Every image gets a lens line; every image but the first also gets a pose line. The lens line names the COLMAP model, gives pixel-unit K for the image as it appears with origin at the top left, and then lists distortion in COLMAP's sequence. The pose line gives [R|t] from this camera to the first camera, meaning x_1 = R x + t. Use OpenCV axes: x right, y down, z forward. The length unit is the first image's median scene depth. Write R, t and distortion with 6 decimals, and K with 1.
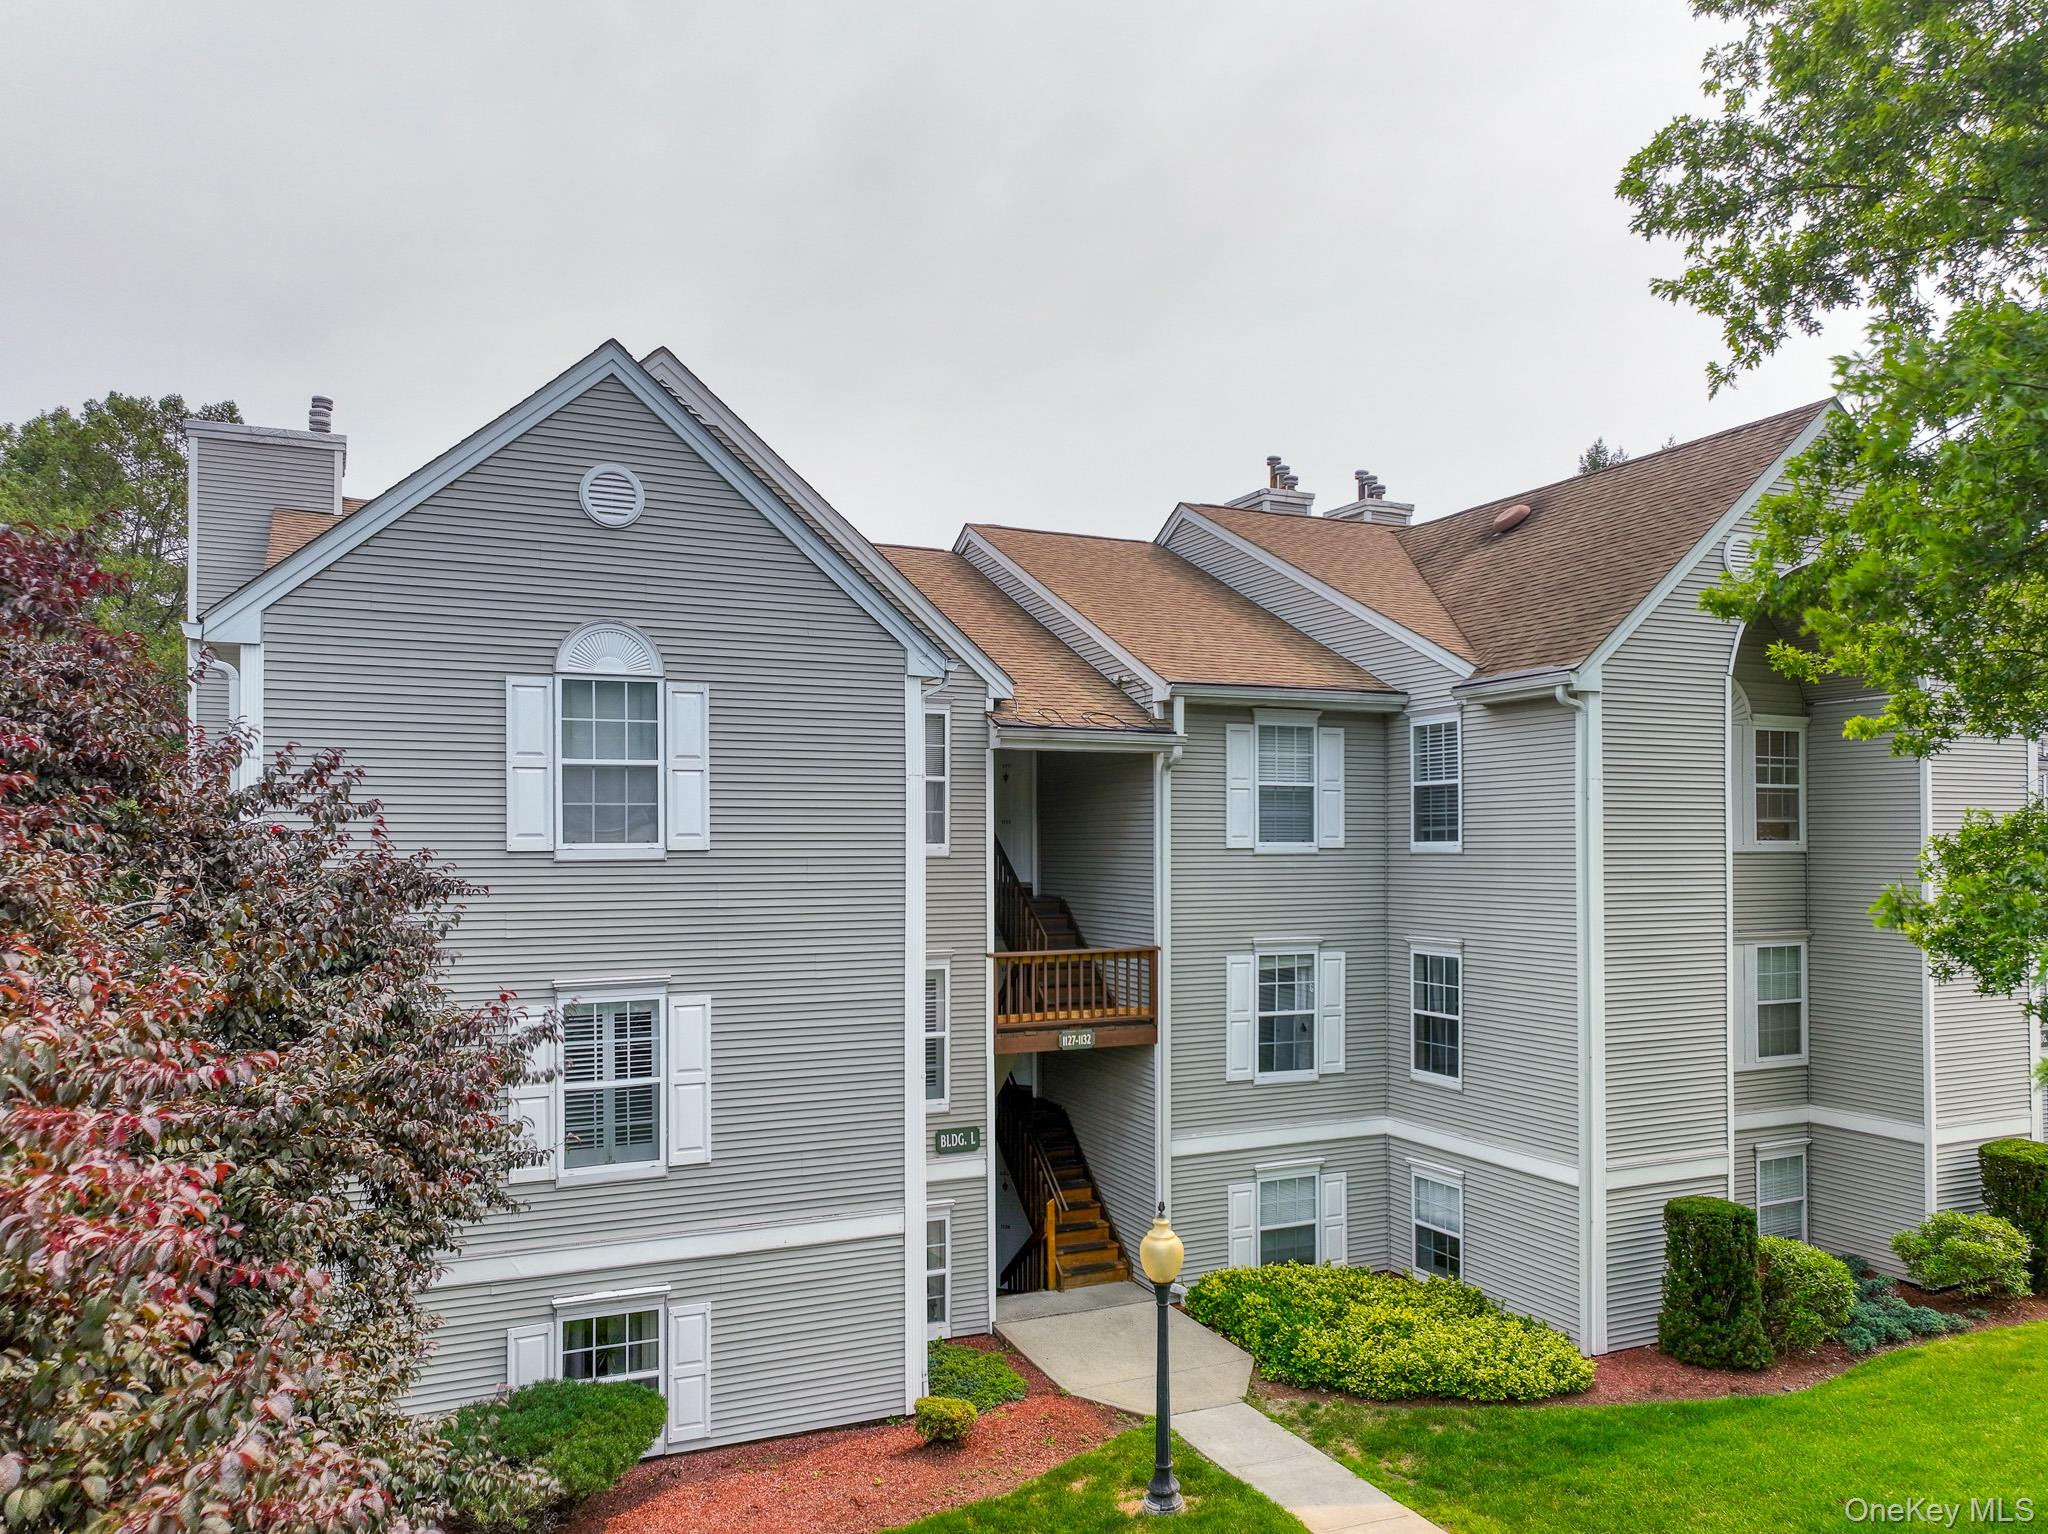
lens RADIAL K [[1475.2, 0, 1031.1], [0, 1475.2, 838.4], [0, 0, 1]] dist [0.003281, 0.000594]
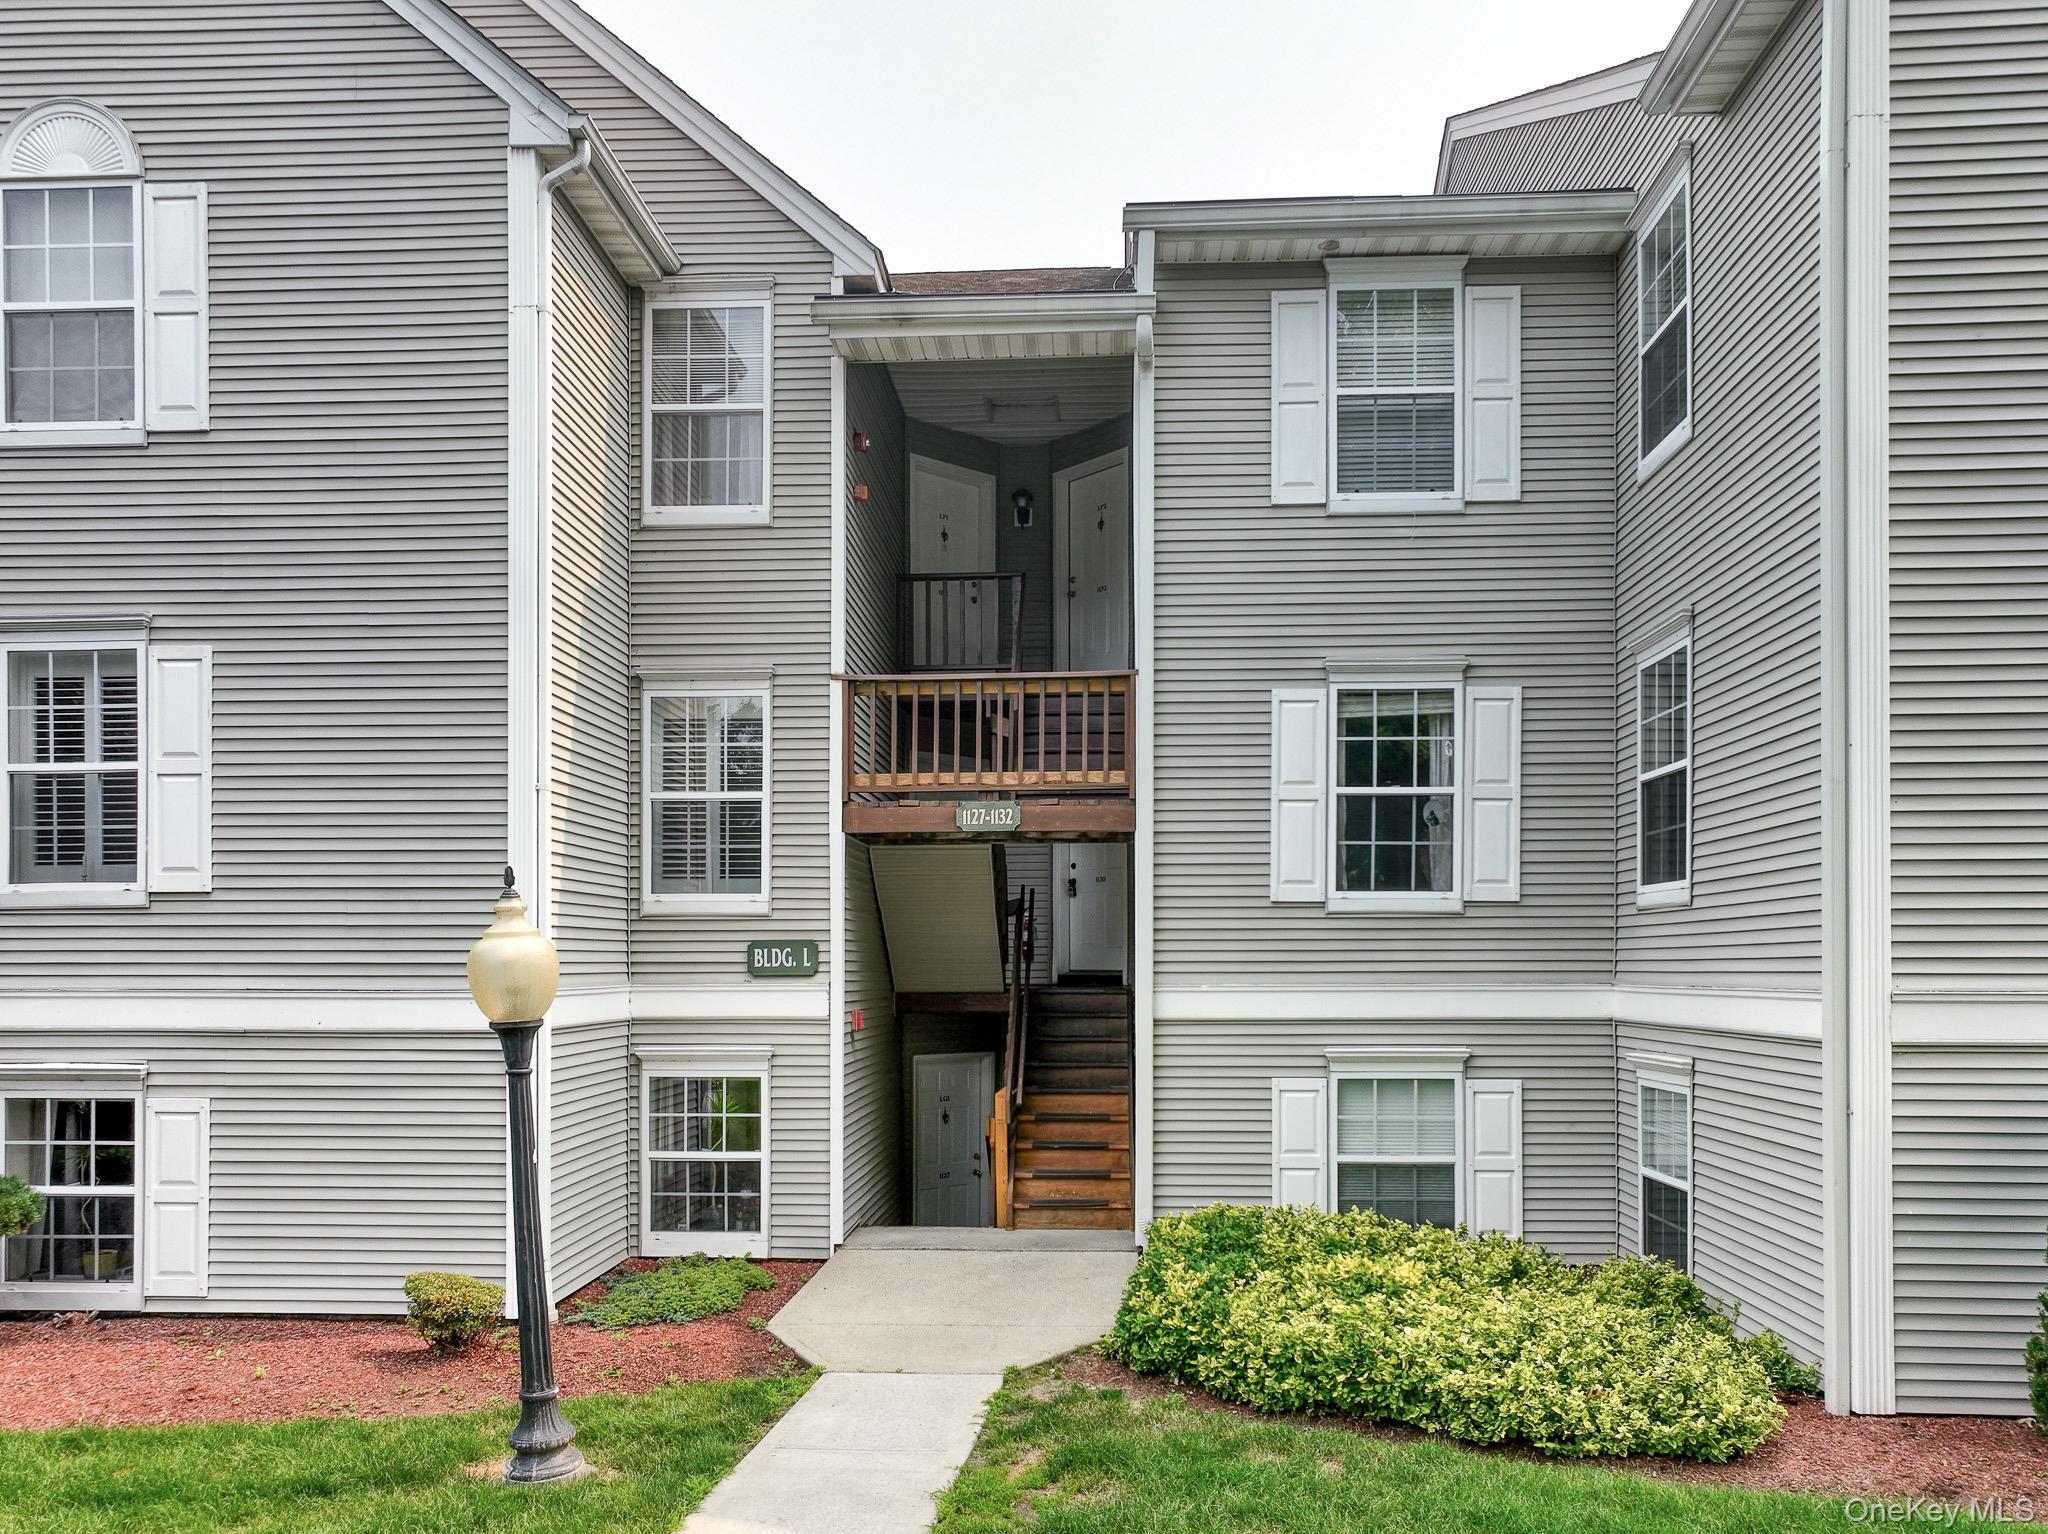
lens RADIAL K [[1512.0, 0, 1028.5], [0, 1512.0, 959.9], [0, 0, 1]] dist [0.001796, 0.008538]
pose [[0.883795, 0.000780, -0.467874, 0.348465], [0.000156, 0.999998, 0.001961, 0.197829], [0.467874, -0.001806, 0.883793, 0.447202]]
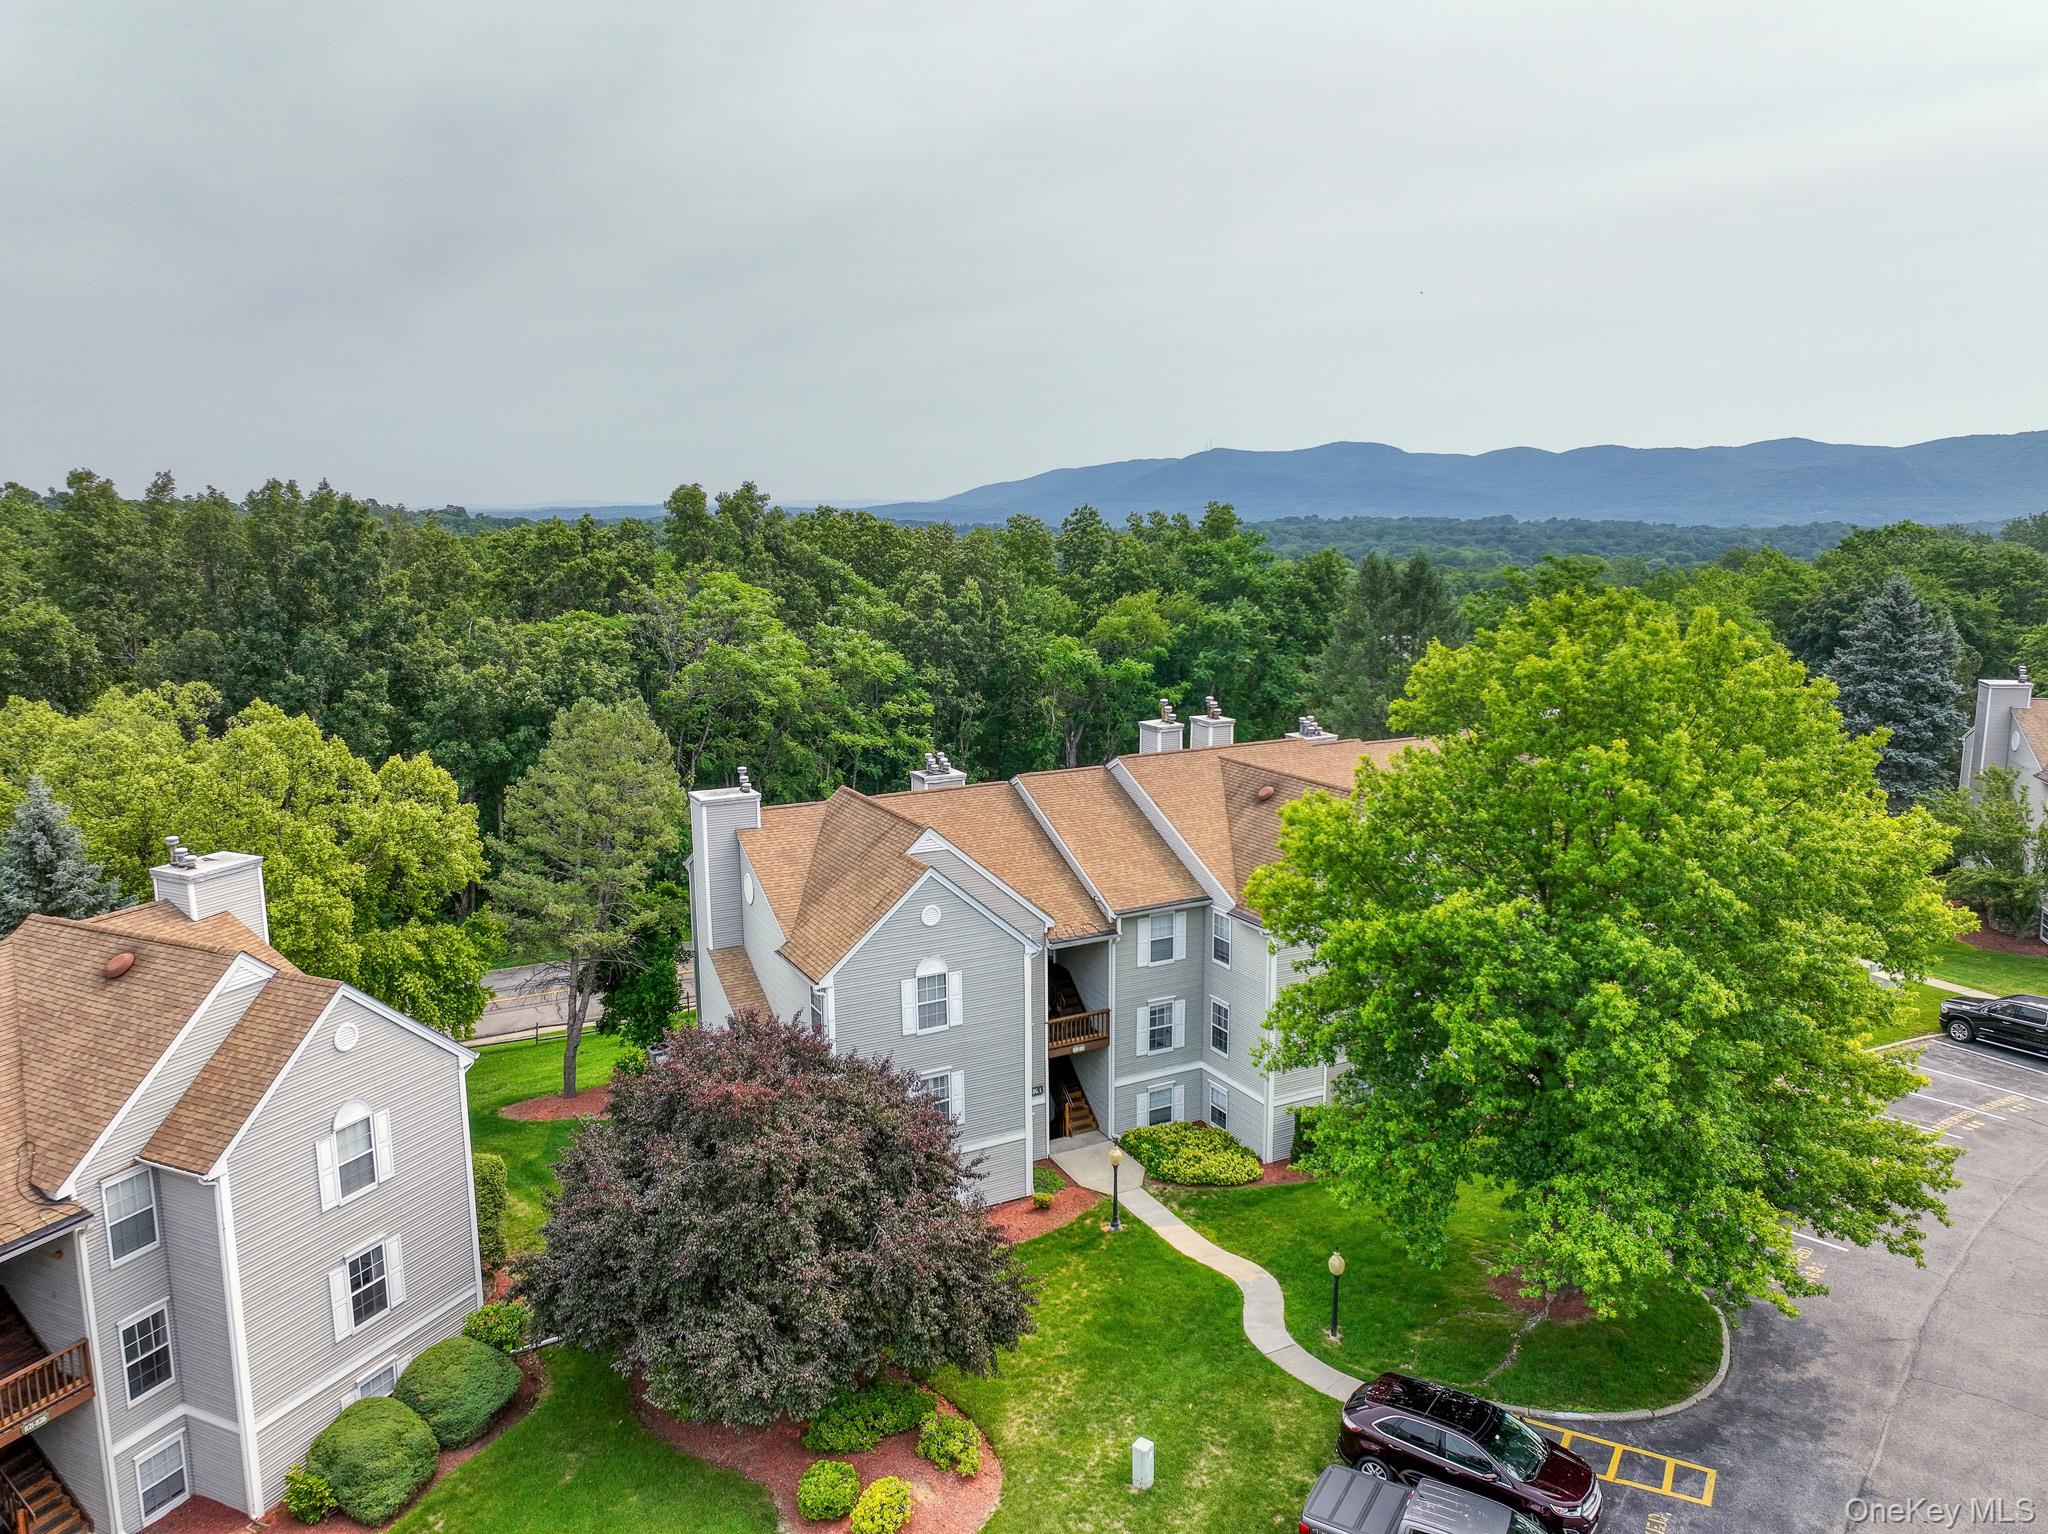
lens RADIAL K [[1436.4, 0, 1024.0], [0, 1436.4, 767.0], [0, 0, 1]] dist [0.005370, 0.000888]
pose [[0.998696, -0.014345, 0.048993, -0.182347], [0.005175, 0.983214, 0.182381, -0.813493], [-0.050787, -0.181890, 0.982007, -1.384468]]
